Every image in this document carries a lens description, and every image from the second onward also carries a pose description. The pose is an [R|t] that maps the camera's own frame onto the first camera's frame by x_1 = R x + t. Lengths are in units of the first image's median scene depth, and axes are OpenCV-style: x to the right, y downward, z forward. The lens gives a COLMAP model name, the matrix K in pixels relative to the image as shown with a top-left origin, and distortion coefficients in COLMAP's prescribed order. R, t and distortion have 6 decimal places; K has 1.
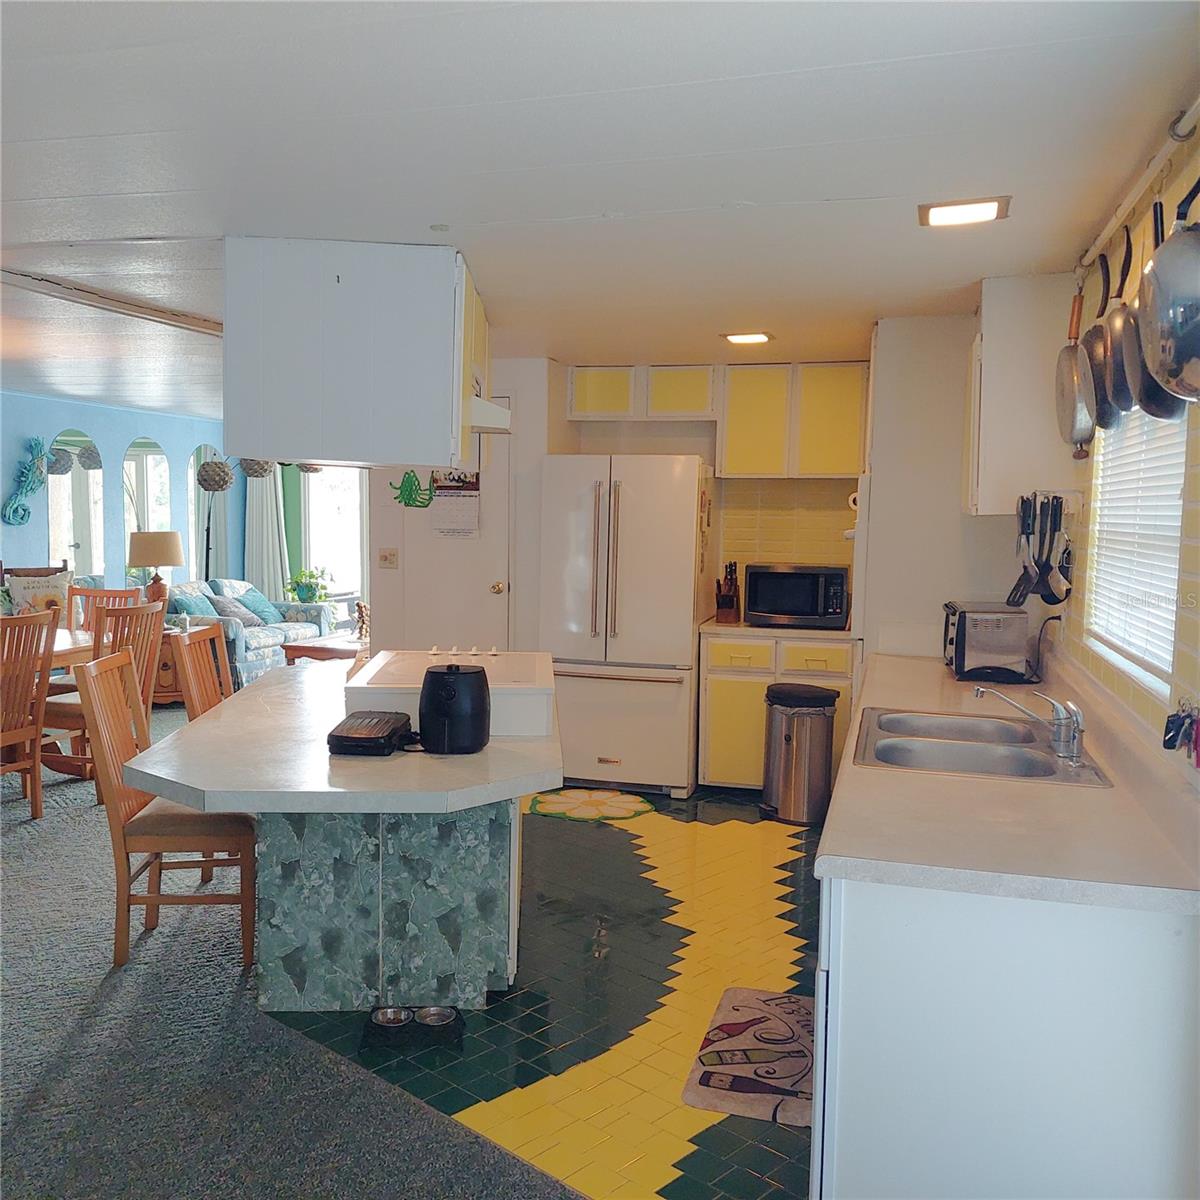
lens RADIAL K [[1111.4, 0, 599.0], [0, 1111.4, 621.0], [0, 0, 1]] dist [0.106570, -0.001093]
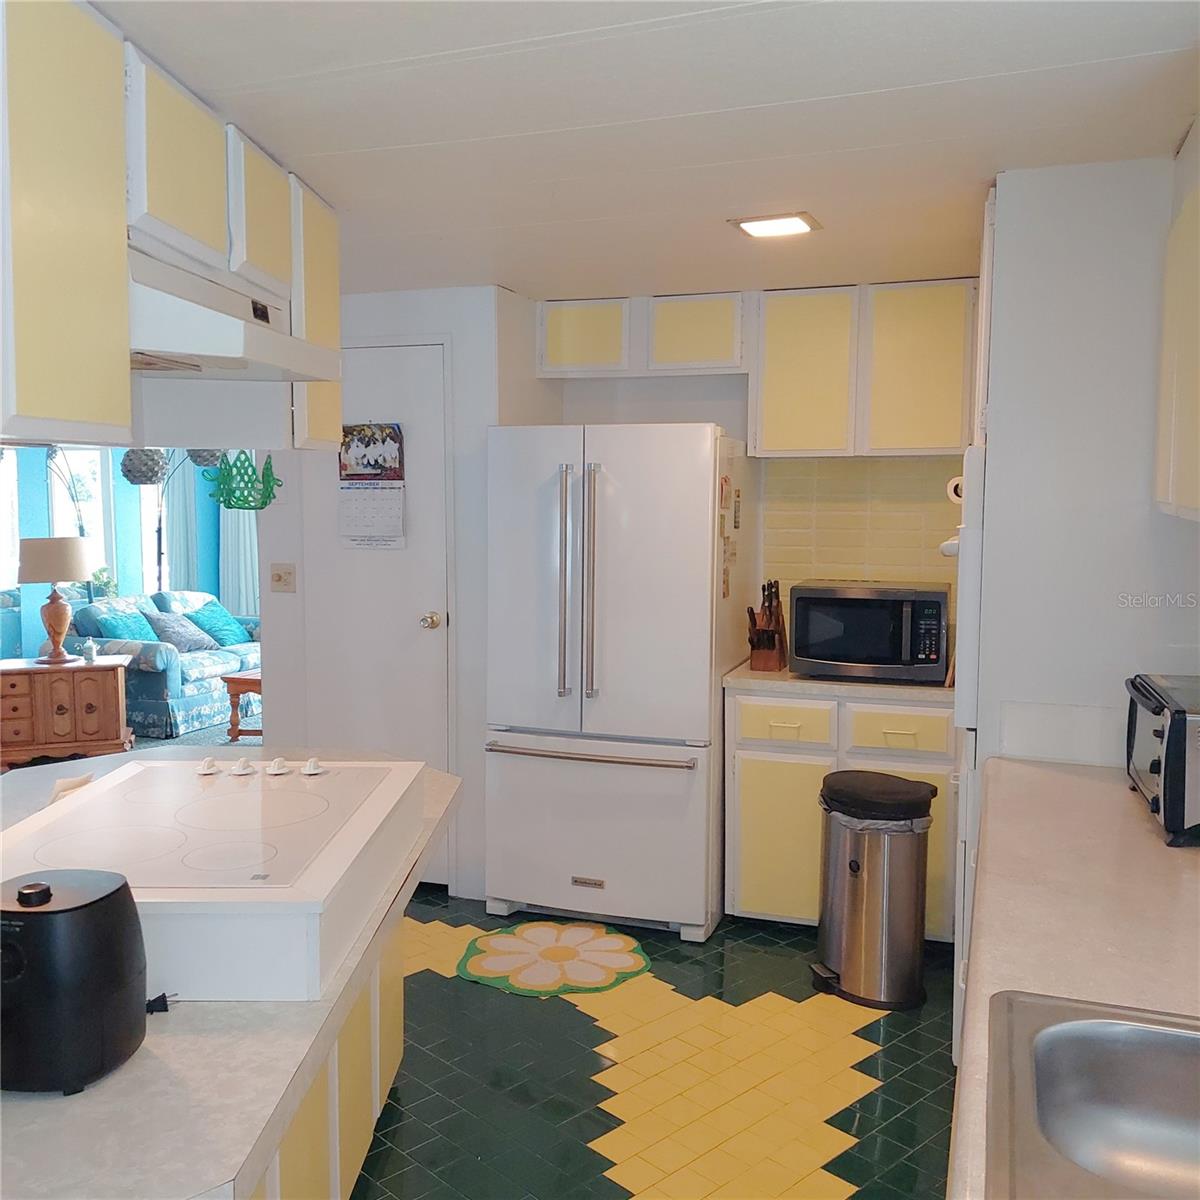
lens RADIAL K [[1214.1, 0, 600.0], [0, 1214.1, 600.0], [0, 0, 1]] dist [0.064956, -0.006754]
pose [[0.998312, -0.007607, -0.057578, 0.059023], [0.006752, 0.999864, -0.015018, -0.032007], [0.057685, 0.014604, 0.998228, 0.266683]]
